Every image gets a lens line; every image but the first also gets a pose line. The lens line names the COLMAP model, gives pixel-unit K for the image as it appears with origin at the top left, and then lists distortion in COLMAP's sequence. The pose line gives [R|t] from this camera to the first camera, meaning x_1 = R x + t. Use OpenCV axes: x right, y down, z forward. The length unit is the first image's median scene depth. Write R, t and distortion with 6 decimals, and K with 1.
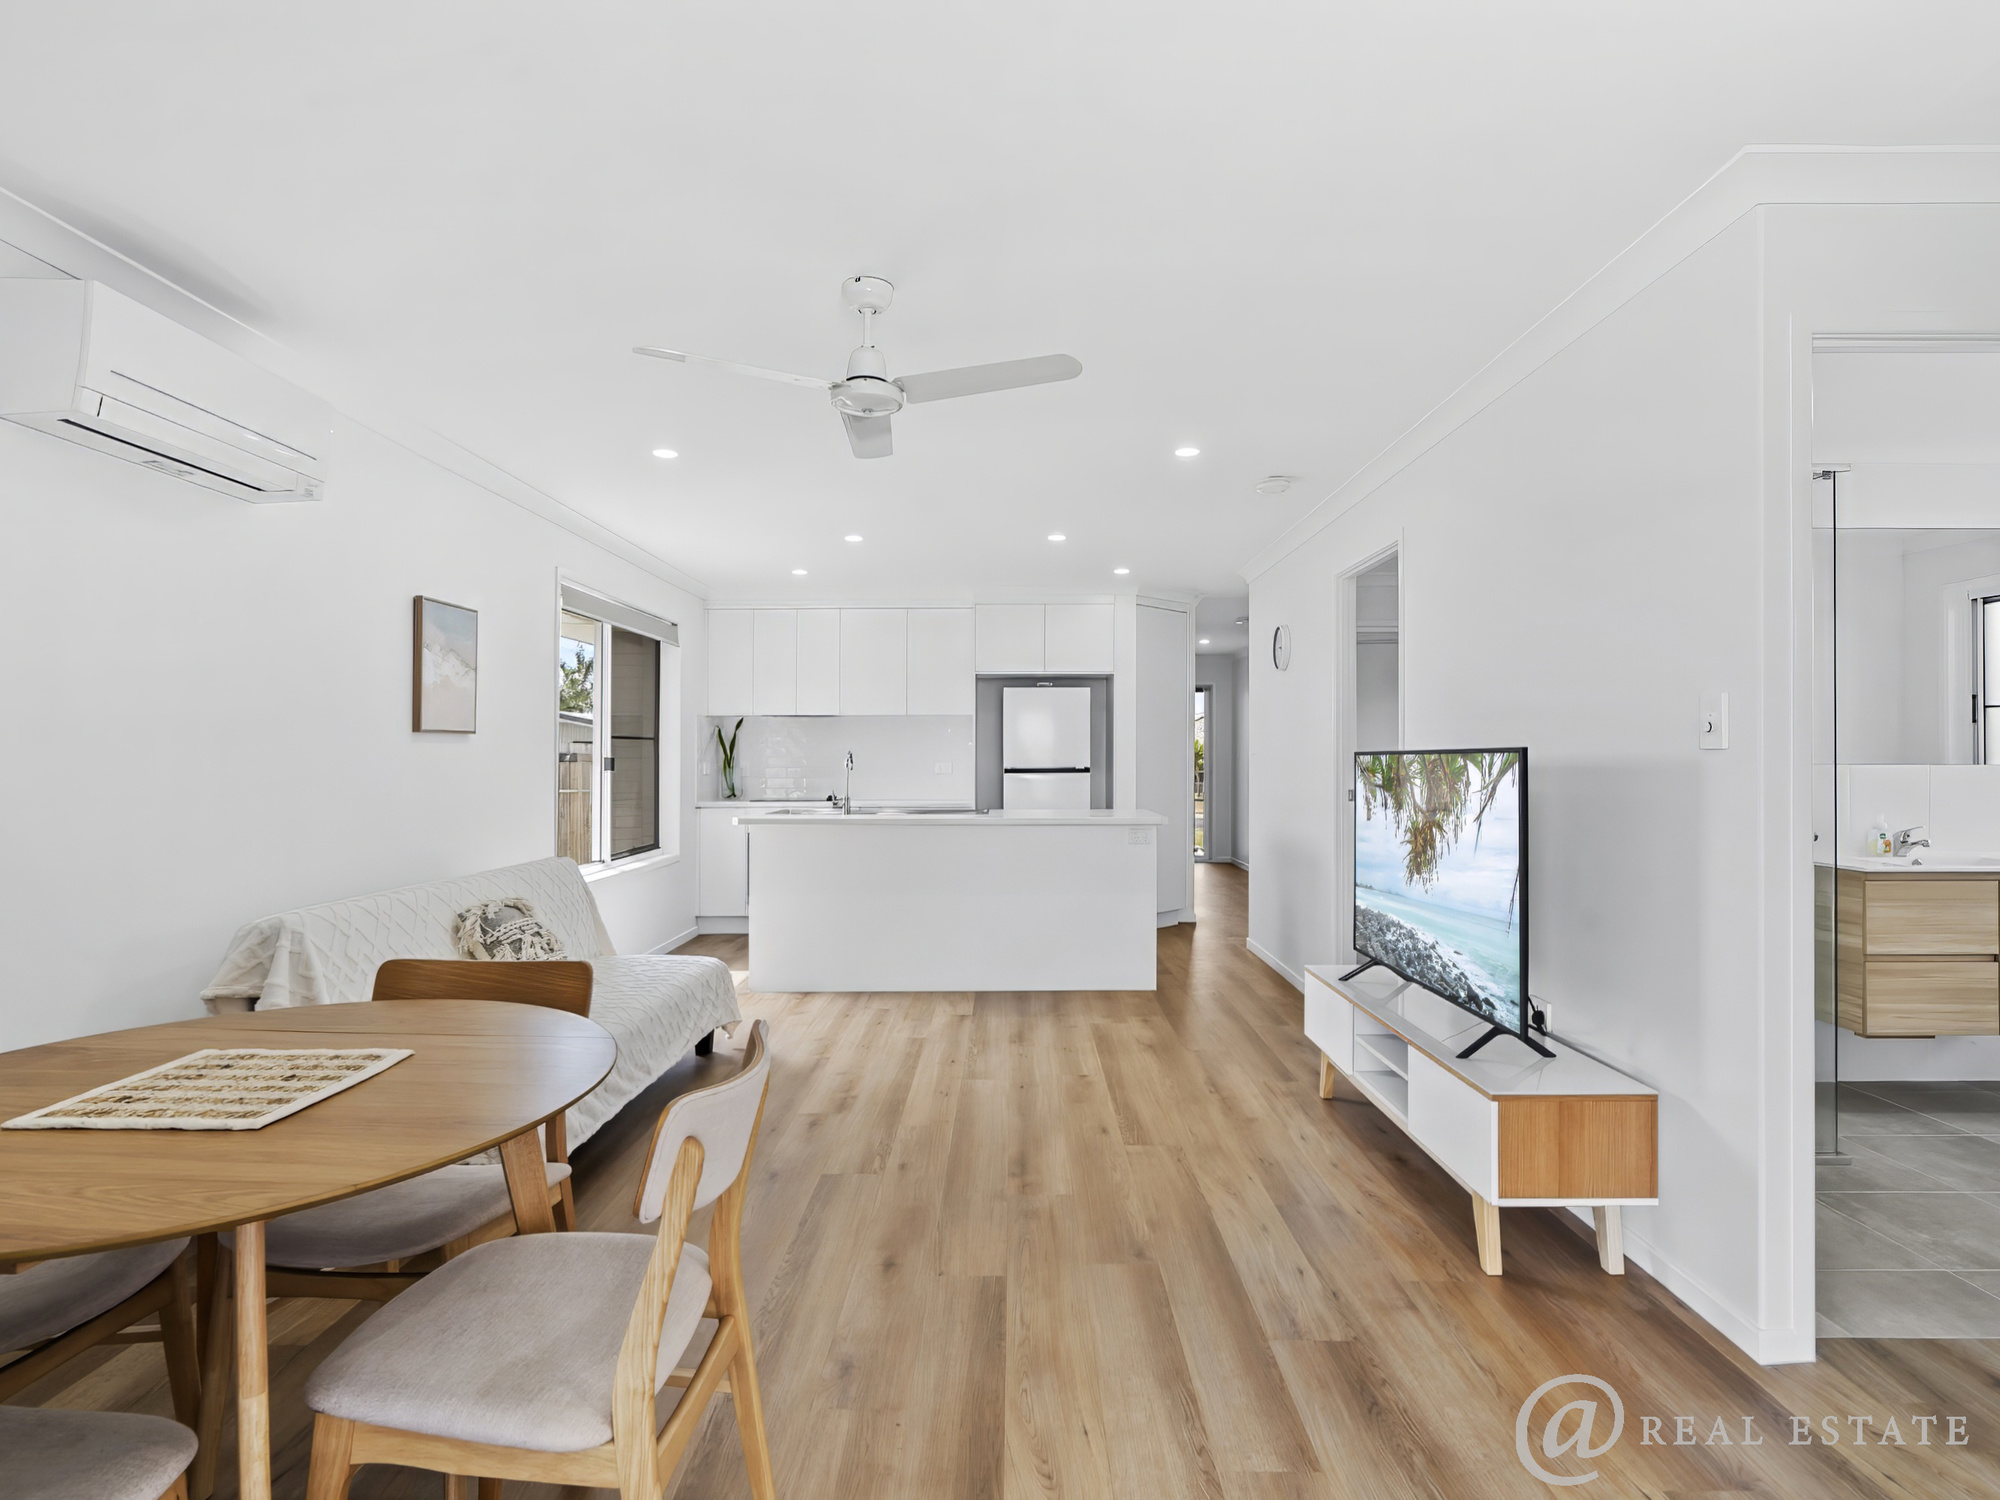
lens RADIAL K [[1115.3, 0, 1008.9], [0, 1115.3, 748.6], [0, 0, 1]] dist [-0.002429, -0.000458]
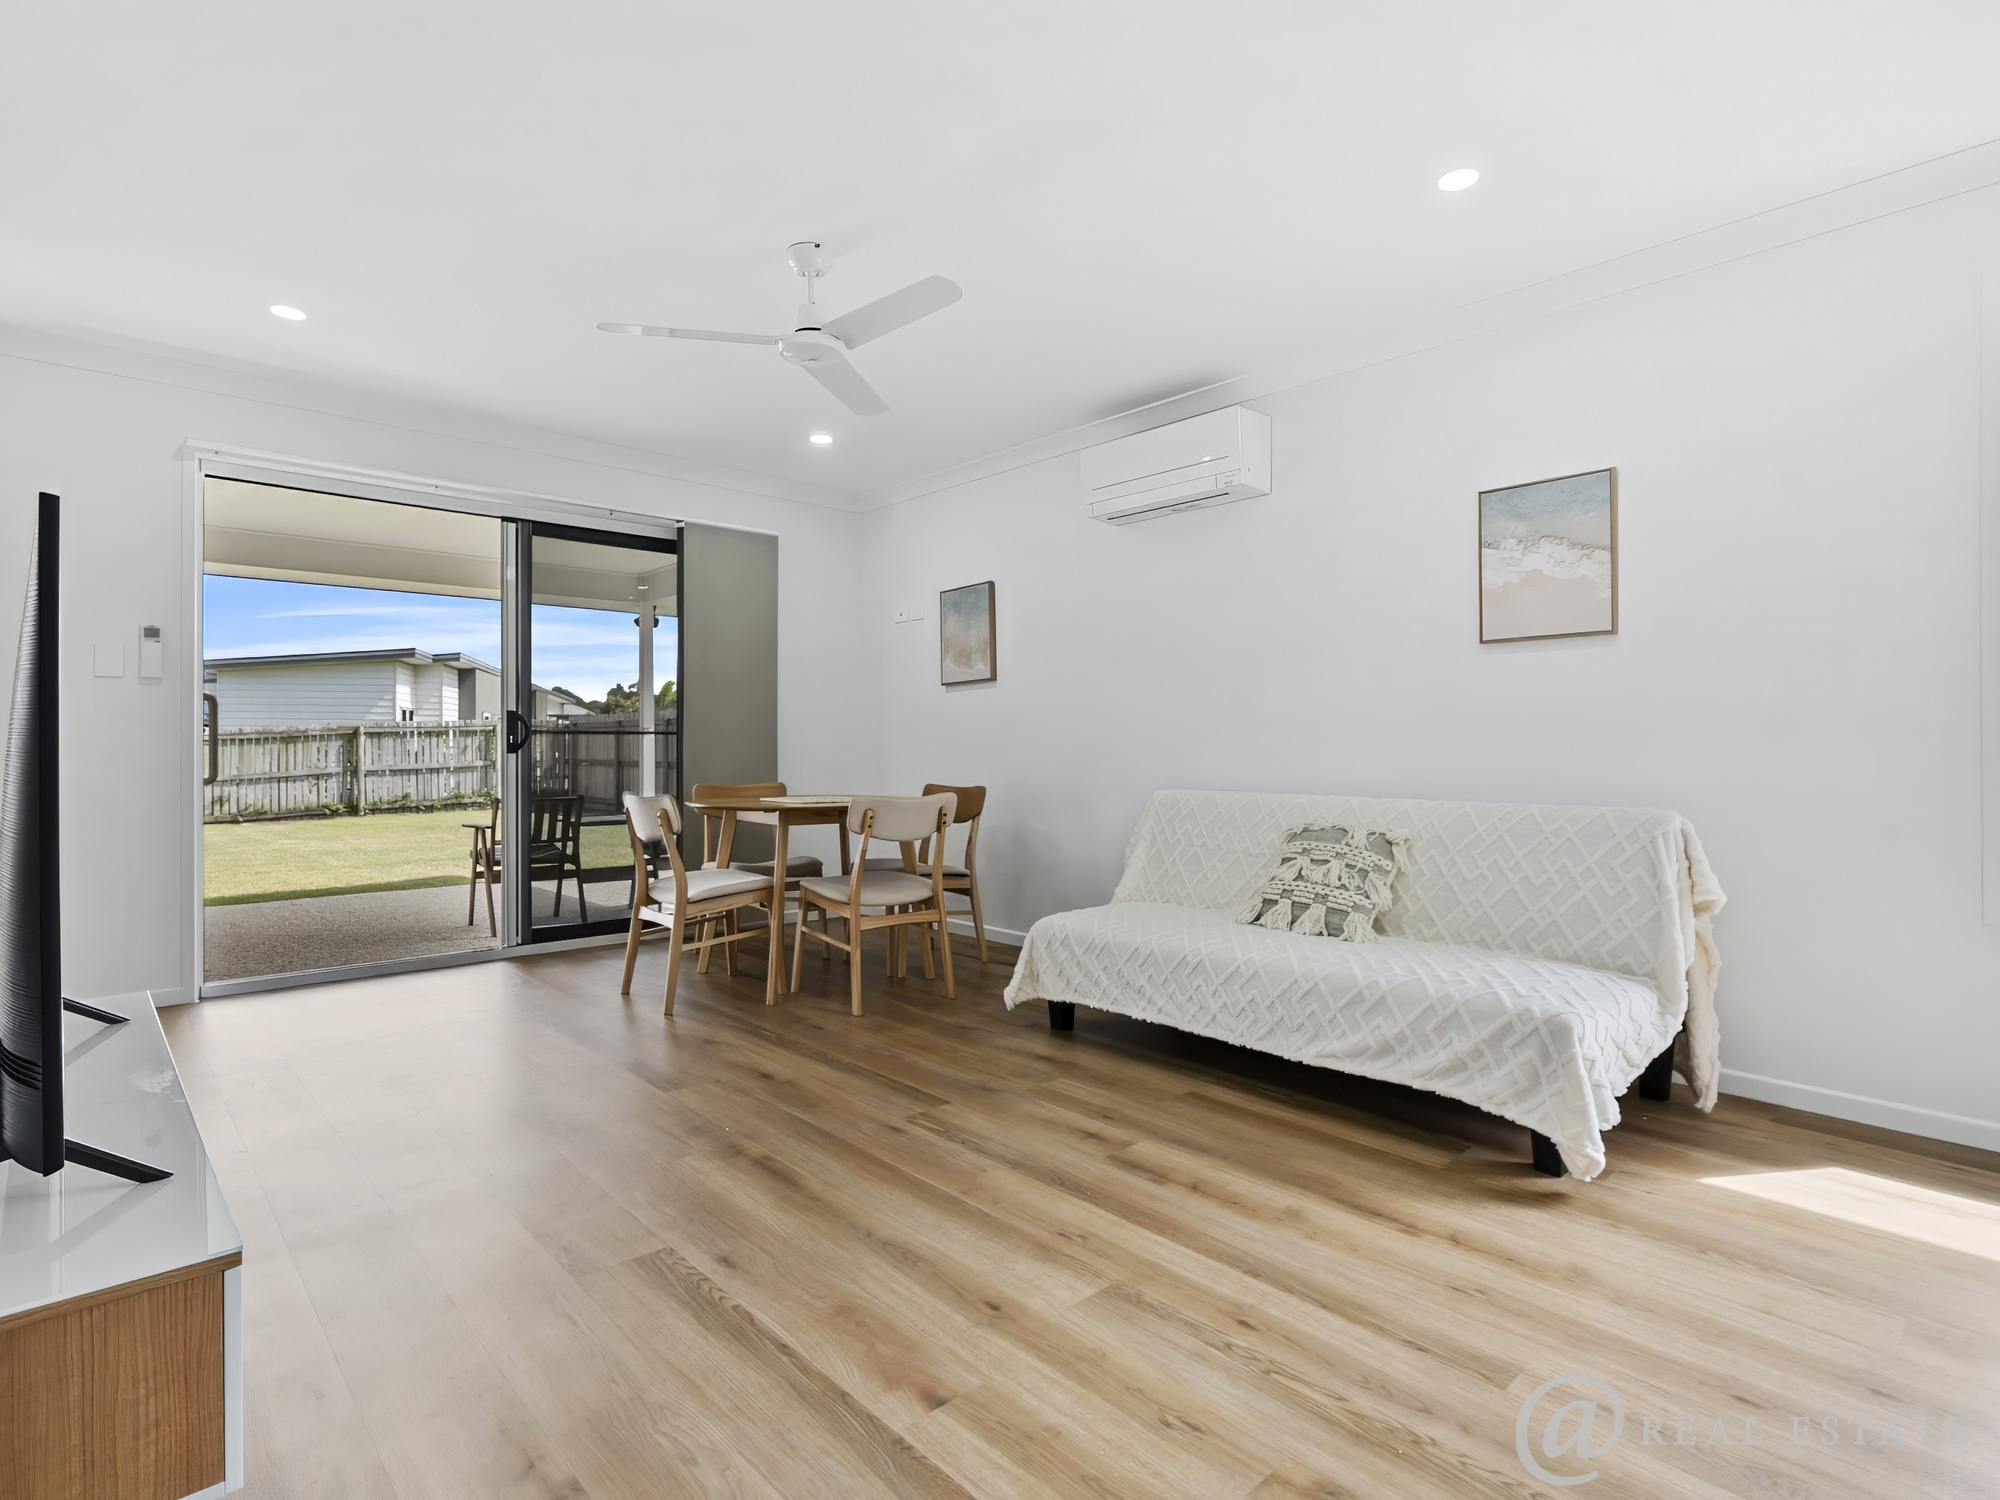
lens RADIAL K [[1013.5, 0, 1011.9], [0, 1013.5, 748.6], [0, 0, 1]] dist [-0.003982, 0.000425]
pose [[-0.738538, -0.002573, -0.674207, 0.286628], [0.003387, 0.999966, -0.007527, 0.071212], [0.674203, -0.007843, -0.738504, 1.292099]]
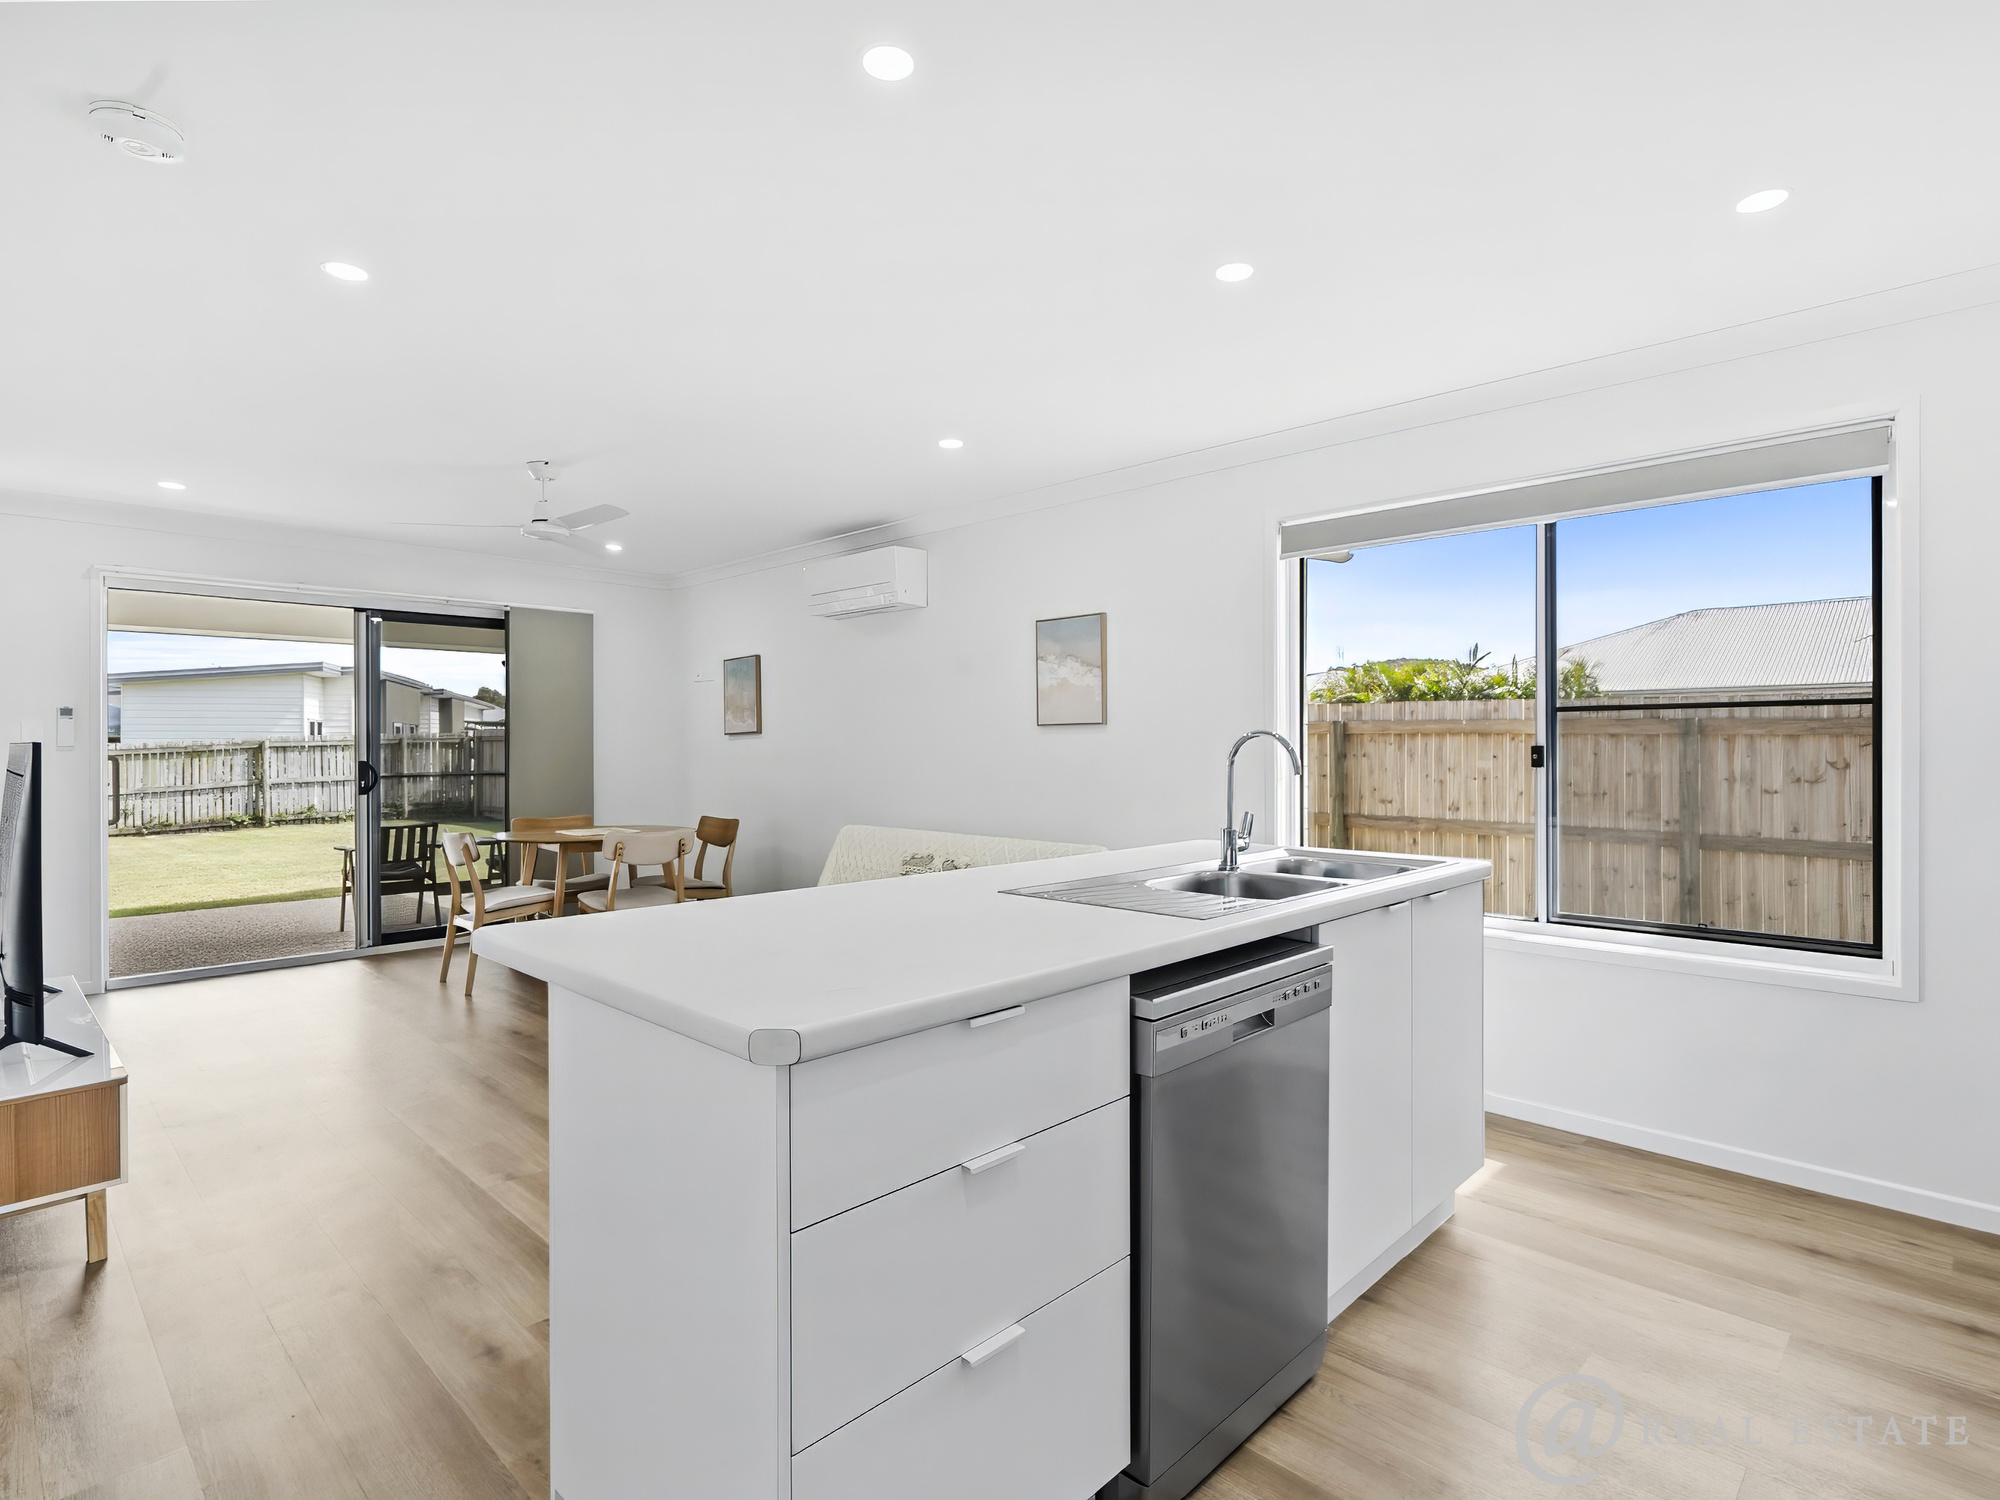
lens RADIAL K [[1013.5, 0, 1013.3], [0, 1013.5, 747.3], [0, 0, 1]] dist [-0.003982, 0.000425]
pose [[-0.699224, -0.000150, -0.714903, 0.315887], [0.006722, 0.999954, -0.006785, 0.016345], [0.714871, -0.009550, -0.699191, 1.725008]]
